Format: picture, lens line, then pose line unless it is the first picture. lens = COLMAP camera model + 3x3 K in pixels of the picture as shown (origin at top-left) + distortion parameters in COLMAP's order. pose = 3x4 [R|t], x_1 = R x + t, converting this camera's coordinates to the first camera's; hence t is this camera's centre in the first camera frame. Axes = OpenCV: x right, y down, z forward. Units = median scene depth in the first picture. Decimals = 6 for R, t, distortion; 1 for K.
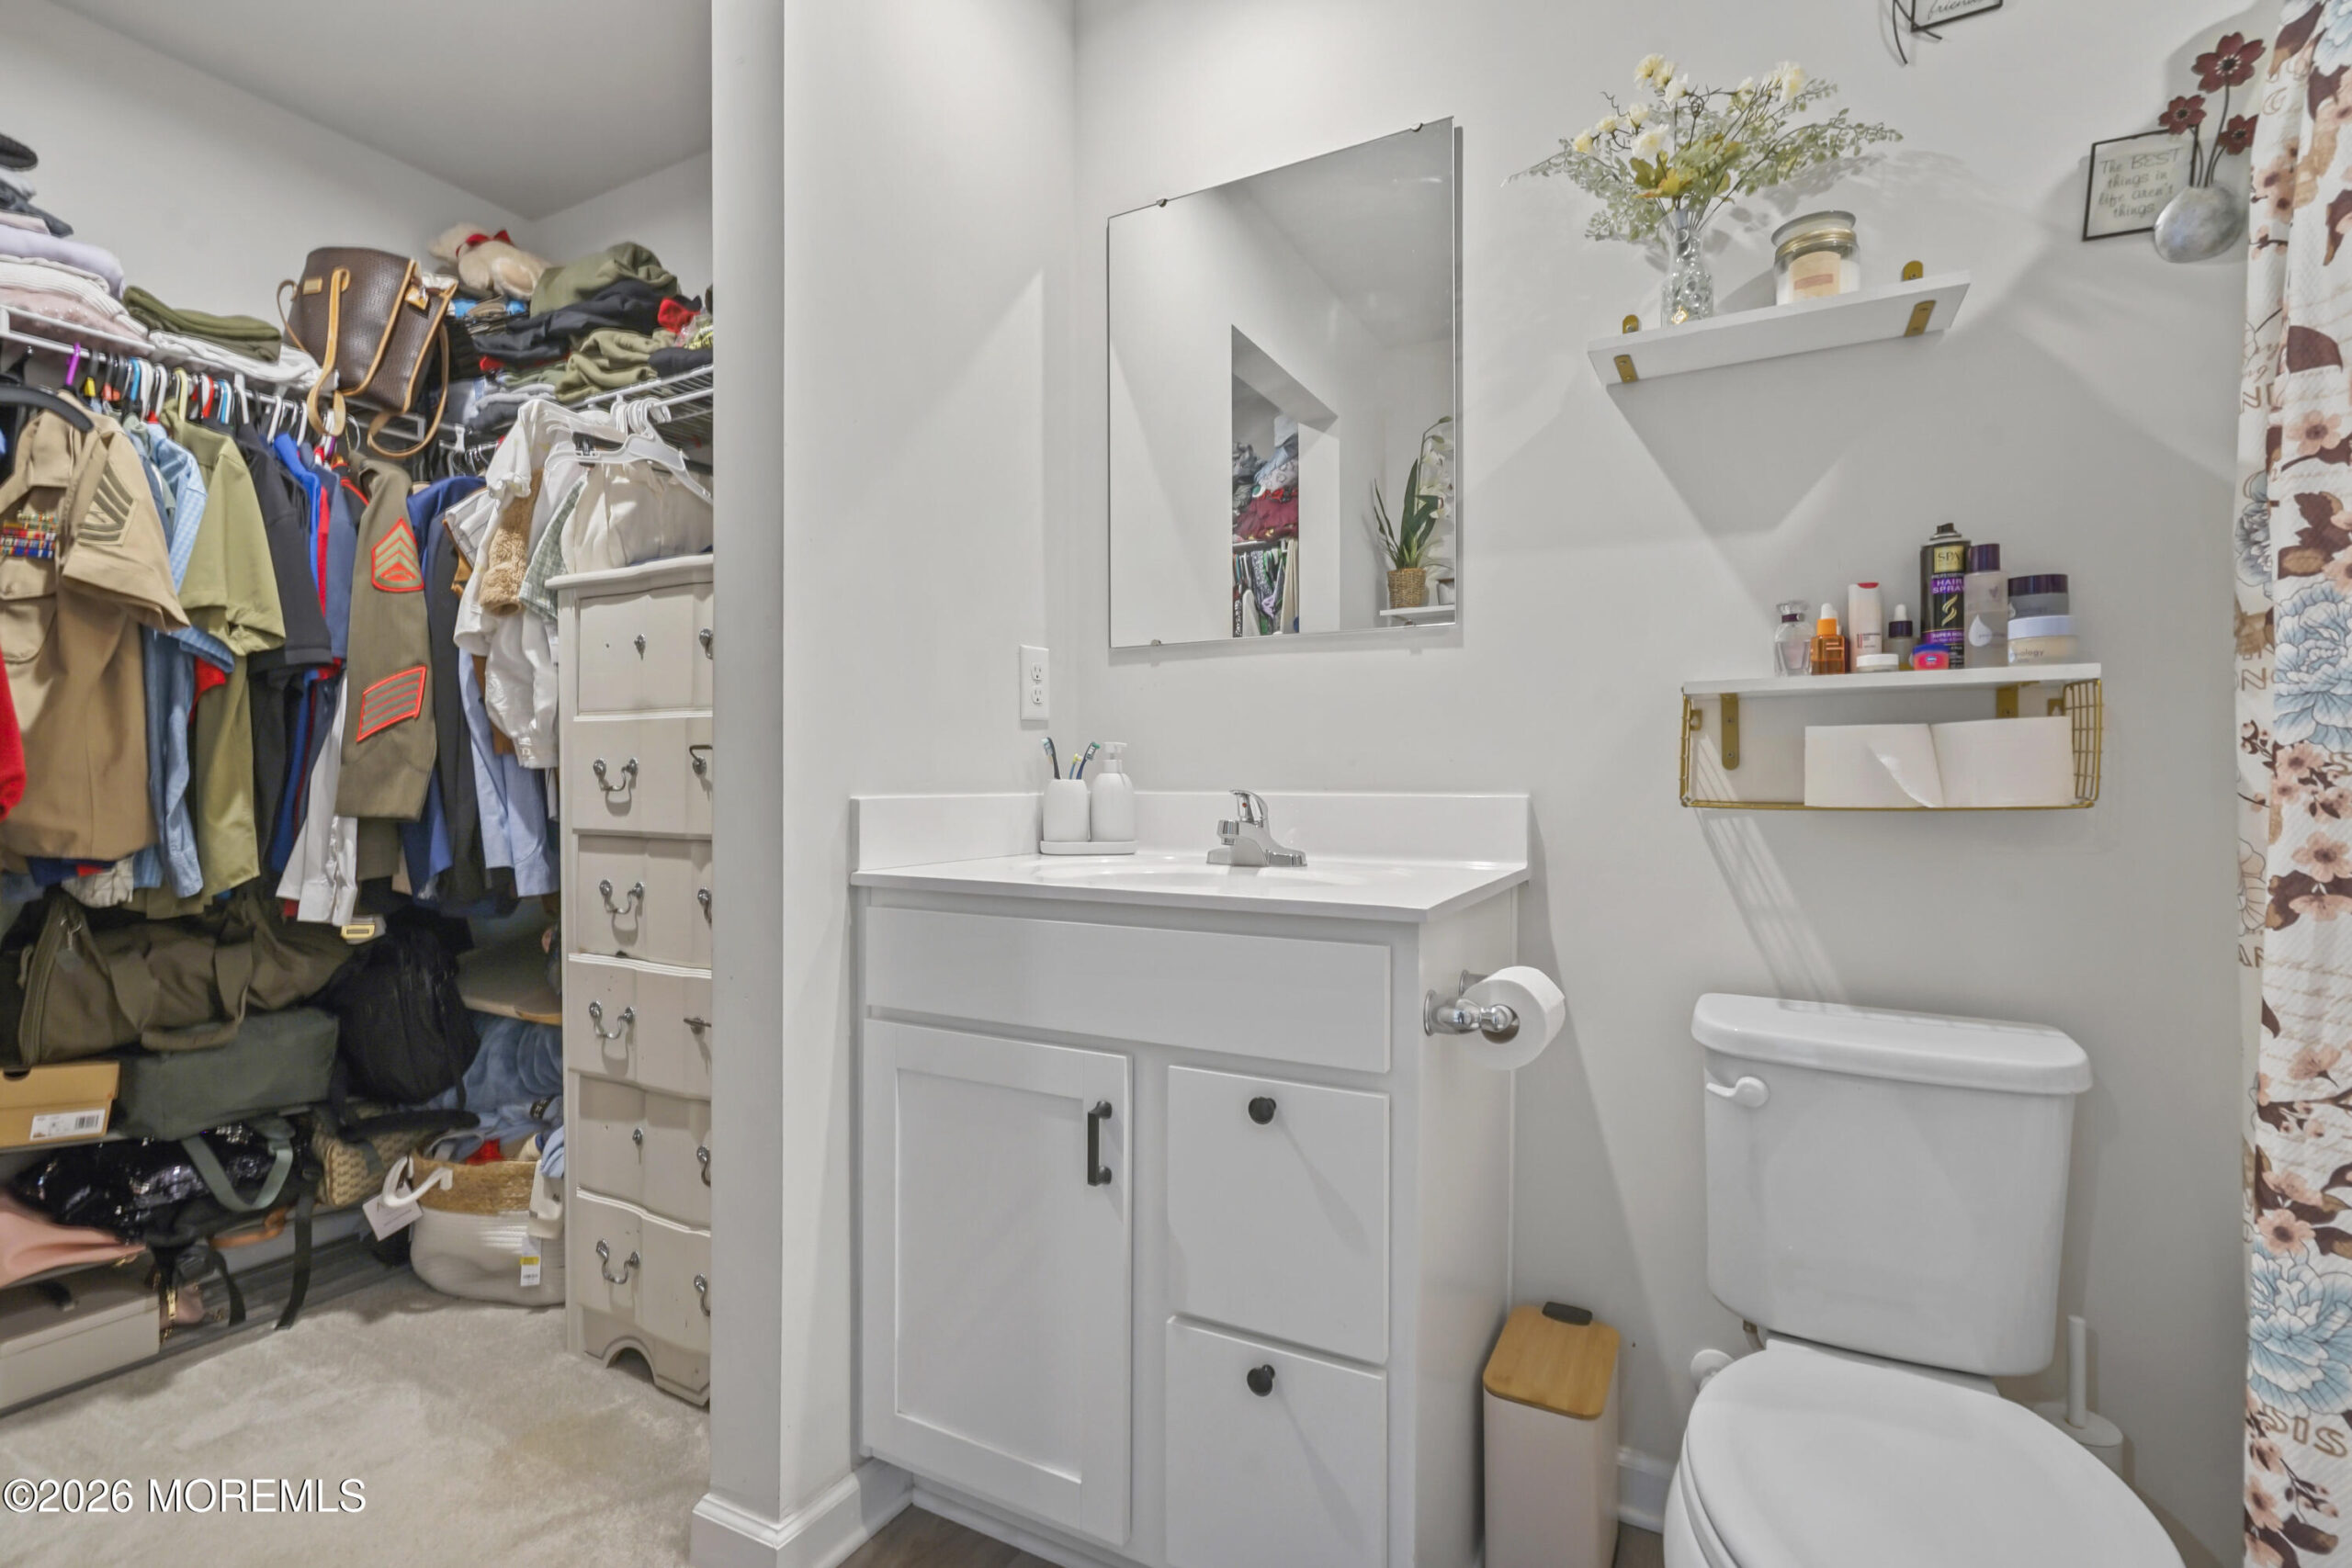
lens RADIAL K [[1091.7, 0, 1156.9], [0, 1091.7, 779.1], [0, 0, 1]] dist [-0.003575, 0.000457]
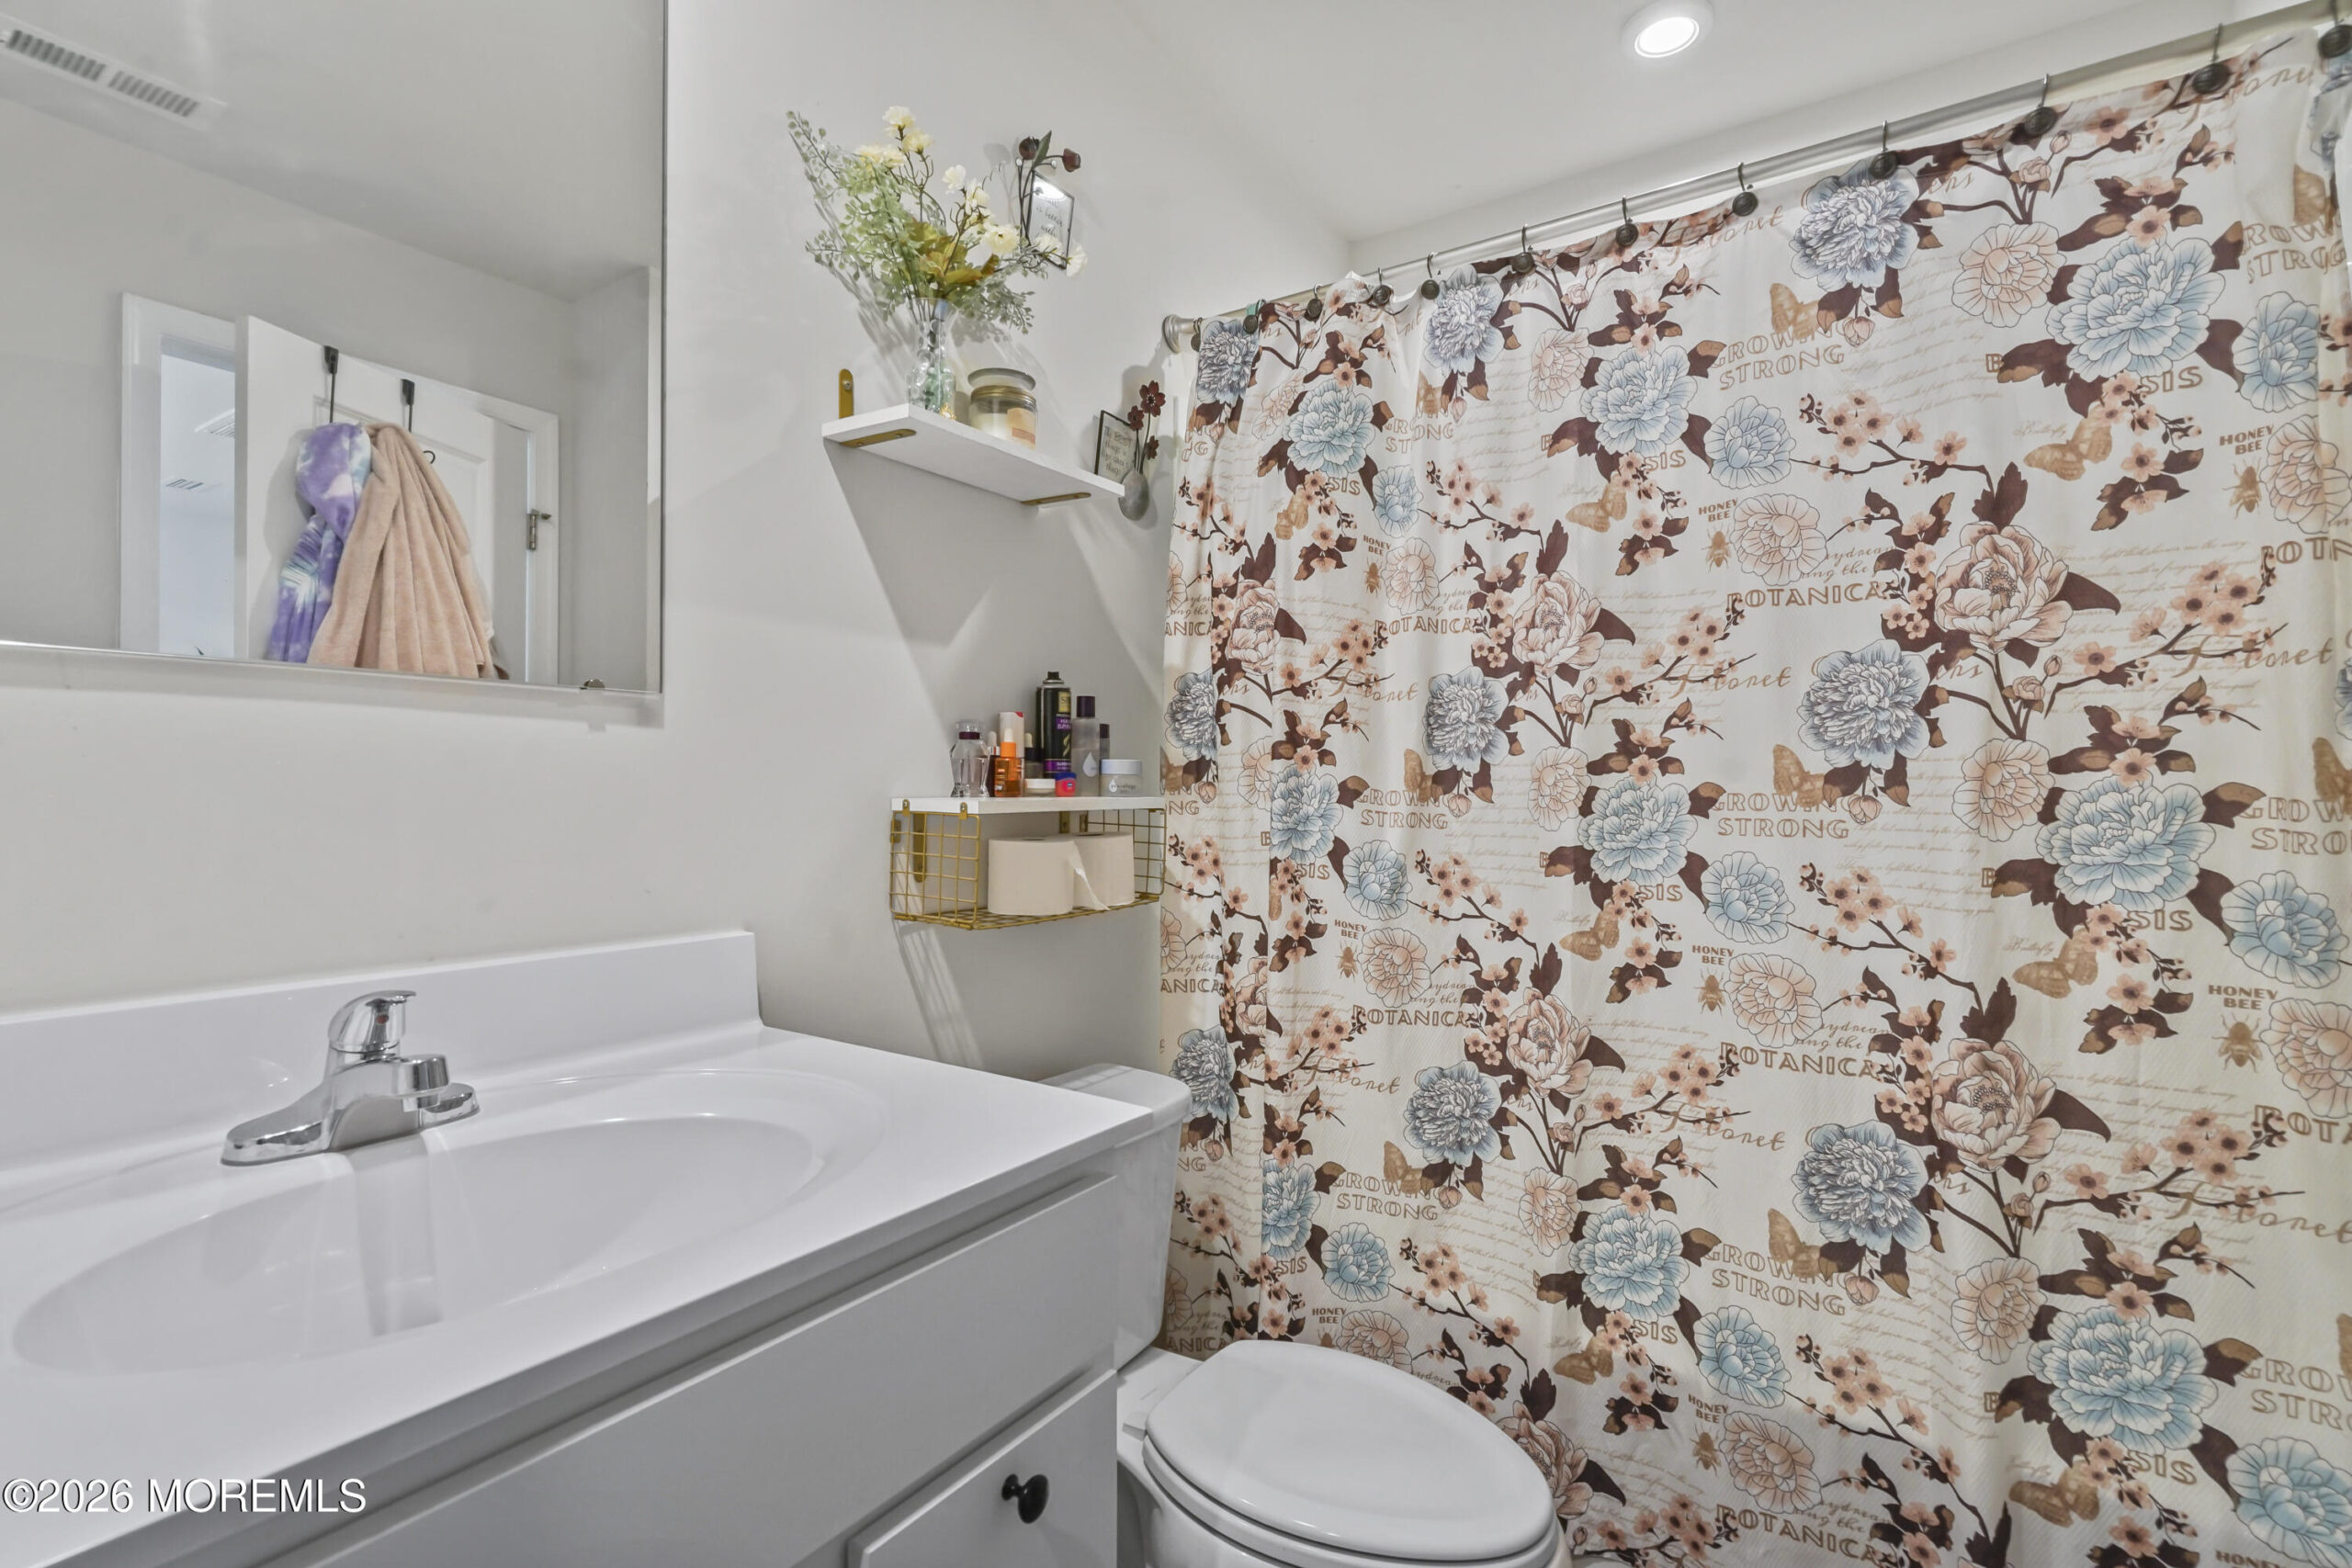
lens RADIAL K [[1091.7, 0, 1156.9], [0, 1091.7, 779.1], [0, 0, 1]] dist [-0.003575, 0.000457]
pose [[0.085674, 0.008468, 0.996287, -0.474371], [-0.004397, 0.999957, -0.008121, -0.103967], [-0.996314, -0.003685, 0.085708, 0.772882]]
